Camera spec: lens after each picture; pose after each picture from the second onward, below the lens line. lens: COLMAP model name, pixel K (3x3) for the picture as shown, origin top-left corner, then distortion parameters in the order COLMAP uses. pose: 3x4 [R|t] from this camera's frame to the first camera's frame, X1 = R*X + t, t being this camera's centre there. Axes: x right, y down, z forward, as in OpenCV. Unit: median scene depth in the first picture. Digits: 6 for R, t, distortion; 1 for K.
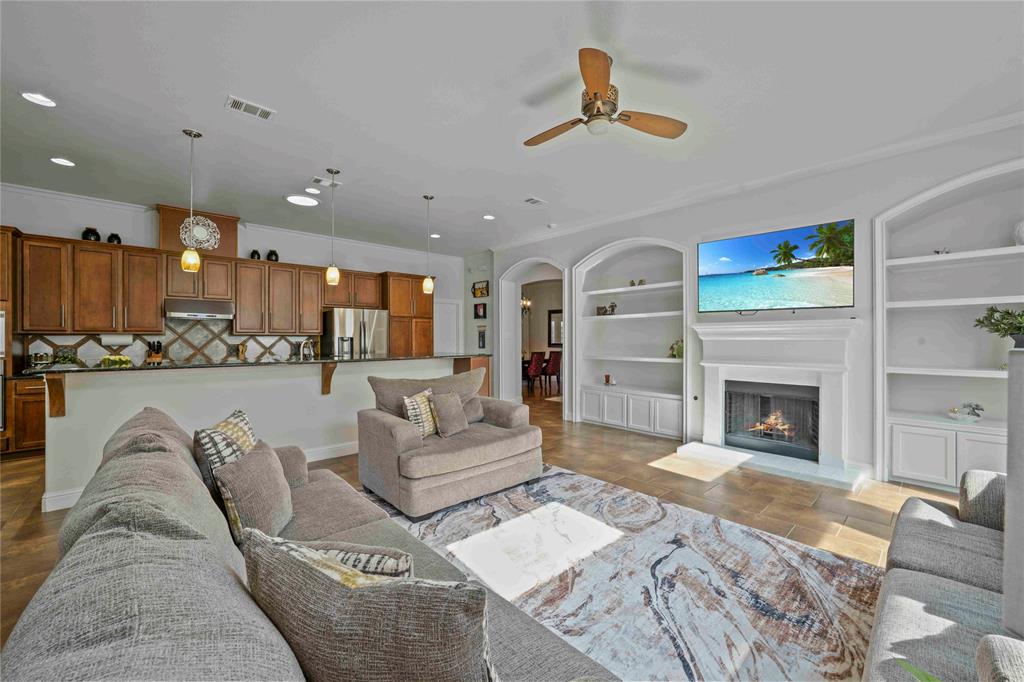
lens RADIAL K [[402.1, 0, 514.7], [0, 402.1, 339.0], [0, 0, 1]] dist [-0.014954, 0.002542]
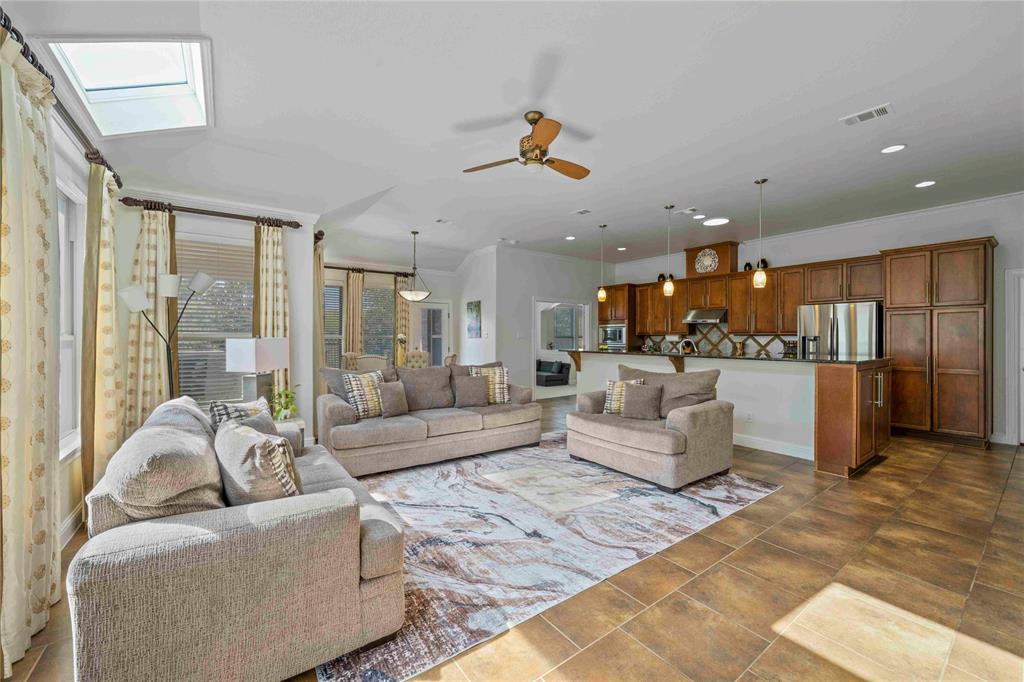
lens RADIAL K [[402.1, 0, 512.2], [0, 402.1, 338.9], [0, 0, 1]] dist [-0.014954, 0.002542]
pose [[-0.116677, 0.004932, -0.993158, 0.798805], [-0.003974, 0.999977, 0.005433, -0.001670], [0.993162, 0.004581, -0.116654, 0.587793]]
